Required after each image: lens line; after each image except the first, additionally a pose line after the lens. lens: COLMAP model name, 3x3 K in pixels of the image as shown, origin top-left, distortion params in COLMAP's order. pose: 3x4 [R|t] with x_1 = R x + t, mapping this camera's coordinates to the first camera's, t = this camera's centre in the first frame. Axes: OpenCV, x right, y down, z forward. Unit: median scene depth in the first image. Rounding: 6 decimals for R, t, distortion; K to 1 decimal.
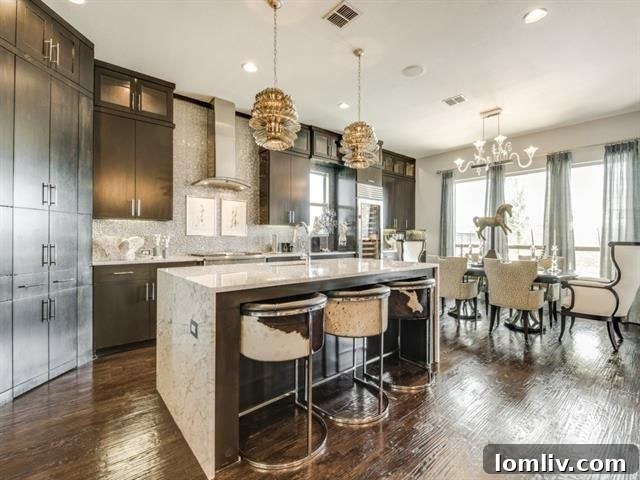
lens RADIAL K [[311.4, 0, 320.0], [0, 311.4, 240.0], [0, 0, 1]] dist [0.027532, -0.020959]
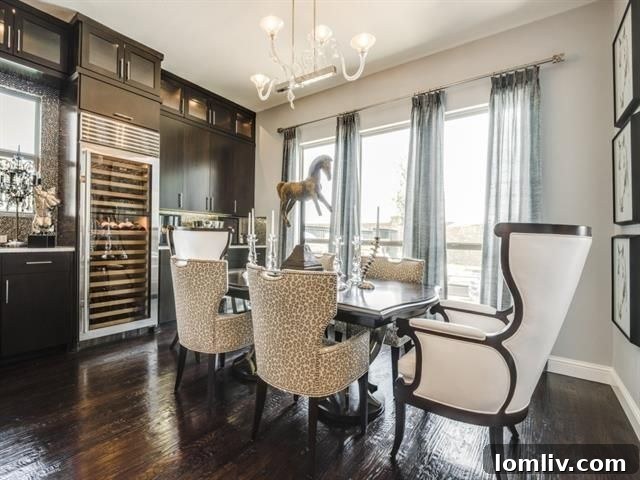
lens RADIAL K [[292.7, 0, 319.7], [0, 292.7, 237.7], [0, 0, 1]] dist [0.000139, -0.000402]
pose [[0.977605, 0.018488, 0.209633, 0.466880], [-0.018064, 0.999829, -0.003936, 0.019875], [-0.209670, 0.000061, 0.977772, 0.512131]]
